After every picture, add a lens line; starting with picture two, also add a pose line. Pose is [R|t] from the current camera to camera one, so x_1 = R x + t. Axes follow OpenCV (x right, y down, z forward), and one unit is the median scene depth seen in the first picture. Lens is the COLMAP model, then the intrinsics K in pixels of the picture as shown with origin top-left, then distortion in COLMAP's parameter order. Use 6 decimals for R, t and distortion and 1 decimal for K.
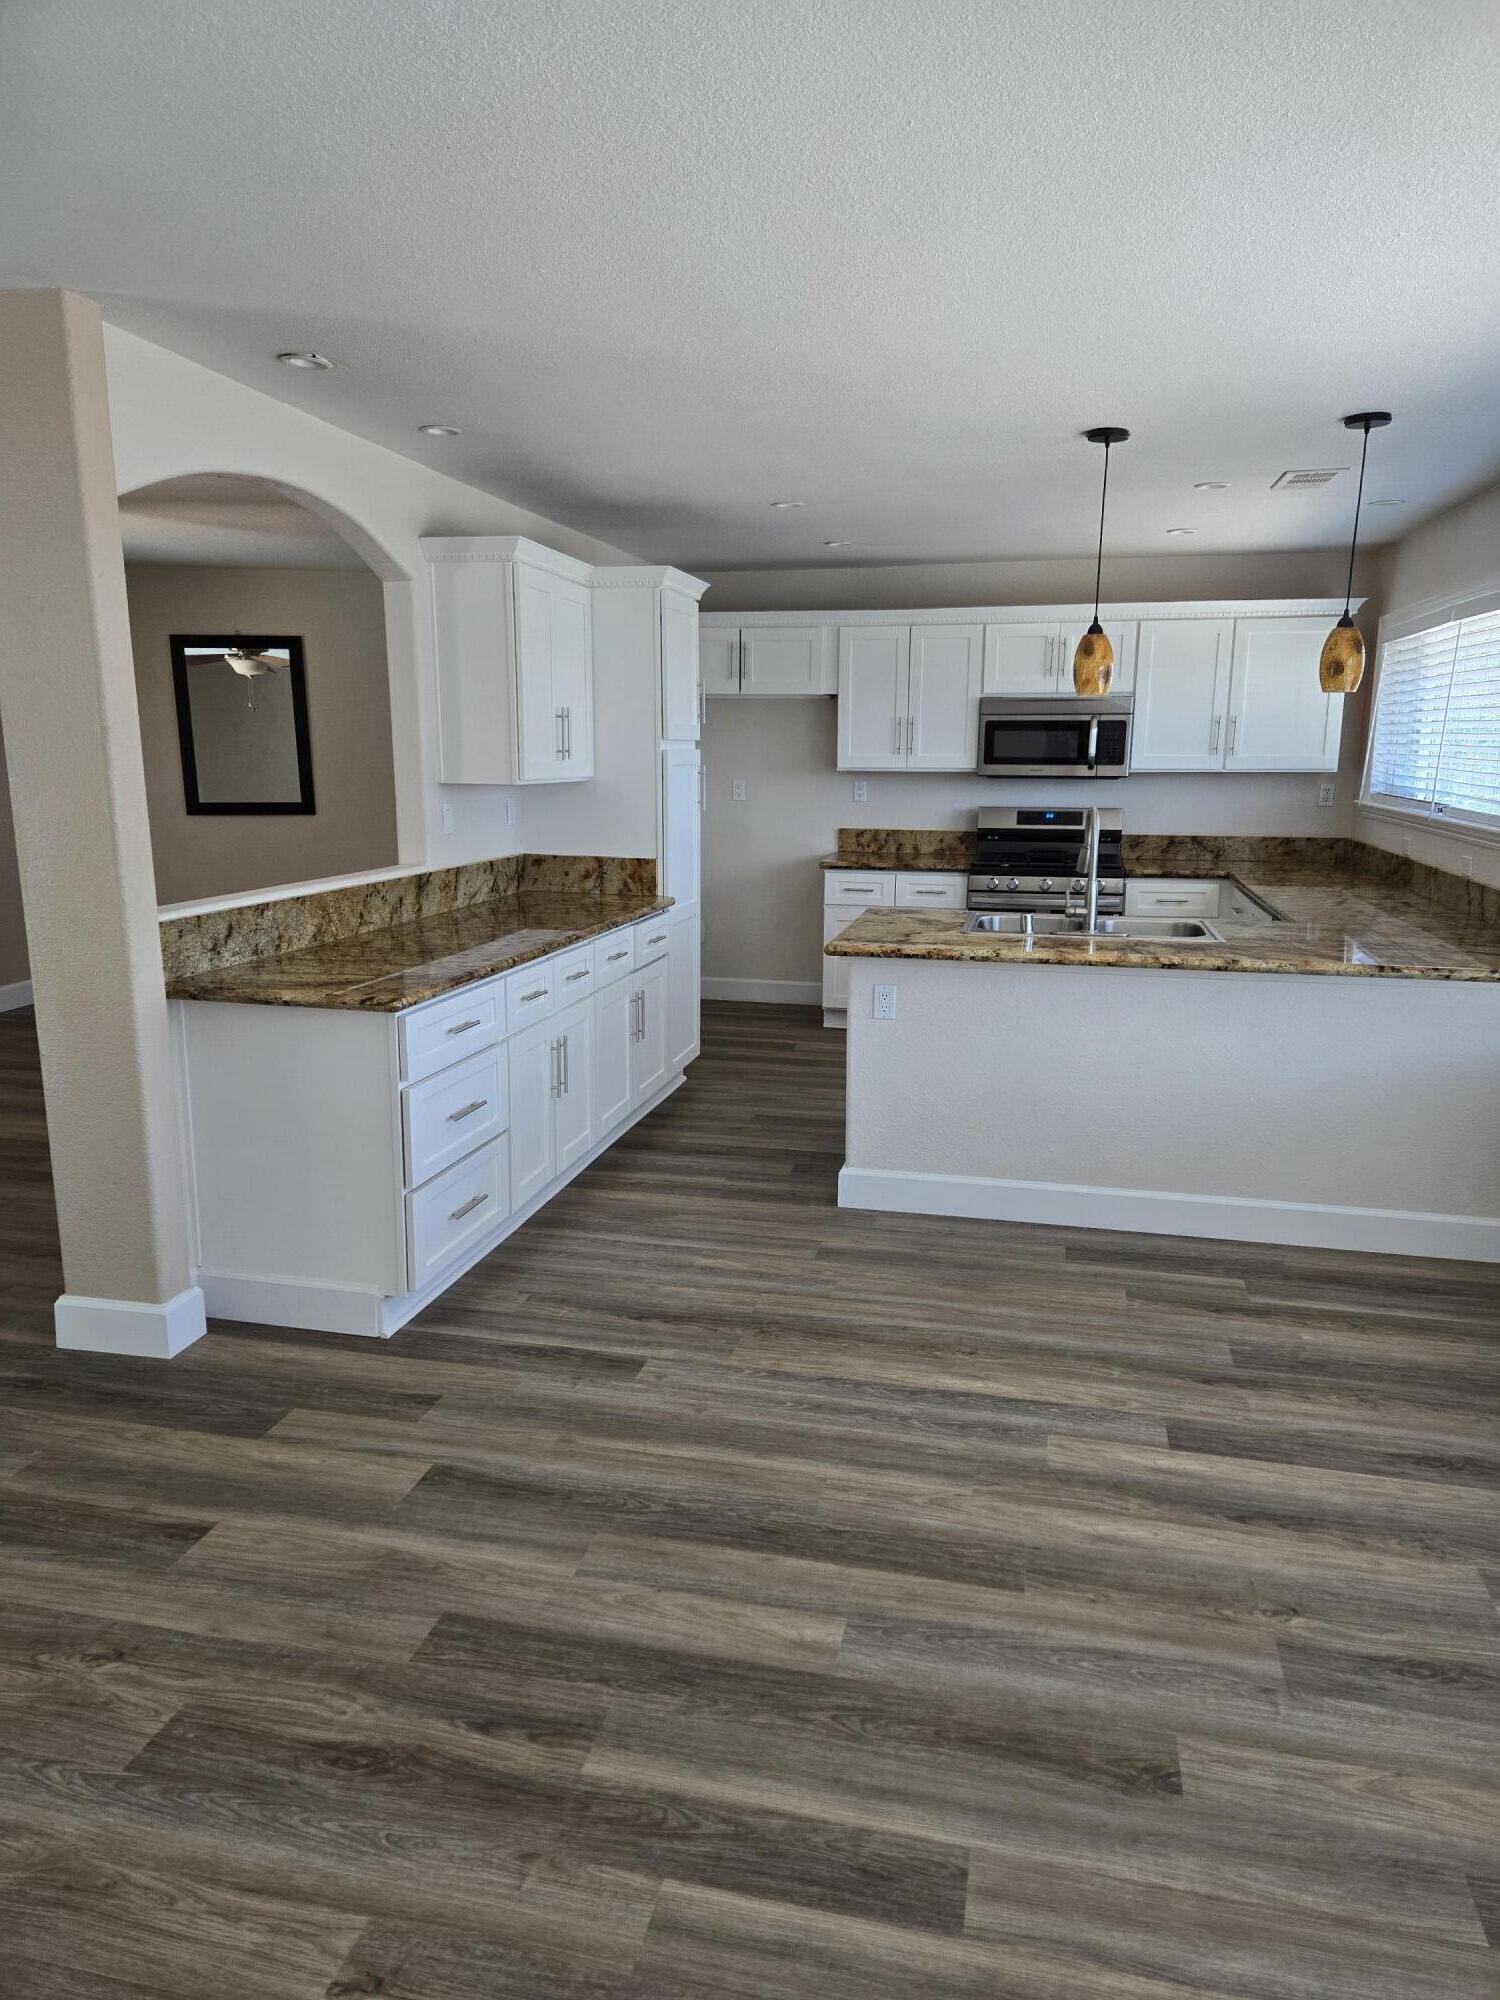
lens RADIAL K [[1347.5, 0, 749.2], [0, 1347.5, 1013.0], [0, 0, 1]] dist [0.043189, -0.016866]
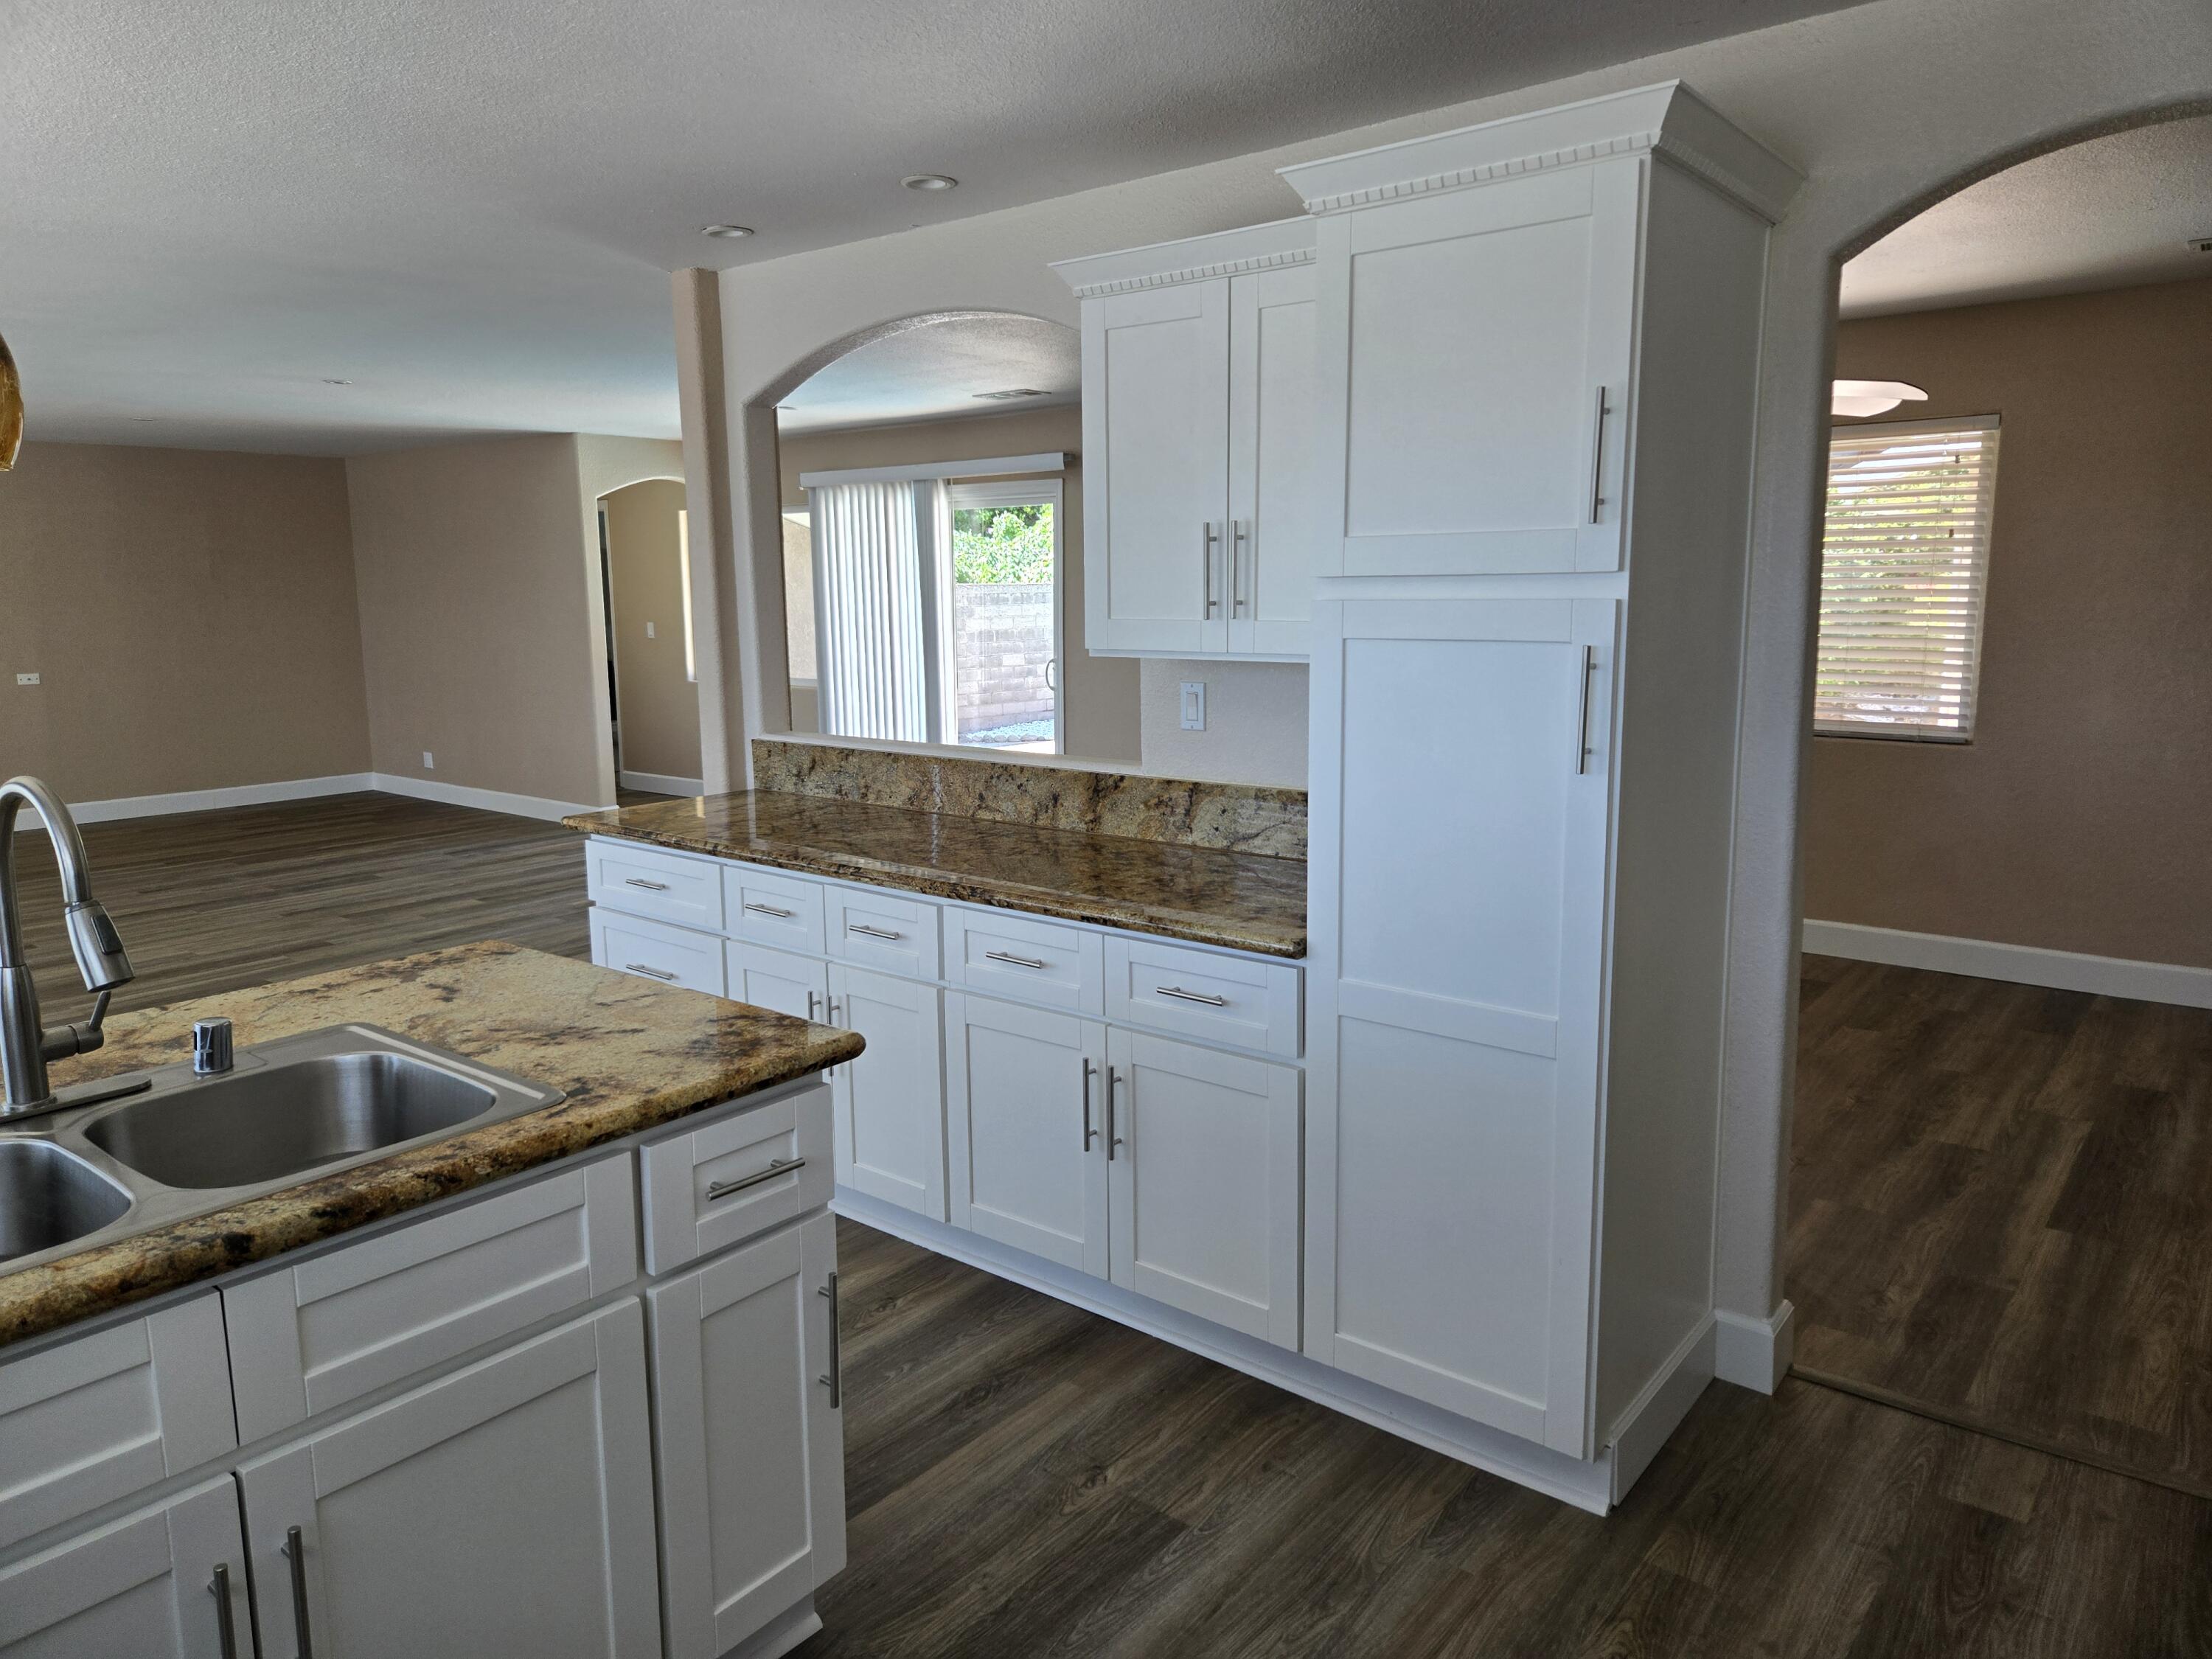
lens RADIAL K [[1490.3, 0, 1099.8], [0, 1490.3, 812.3], [0, 0, 1]] dist [0.043189, -0.016866]
pose [[-0.450616, 0.132948, -0.882763, 0.531057], [-0.165959, 0.959136, 0.229165, -0.309918], [0.877156, 0.249767, -0.410138, 1.569005]]
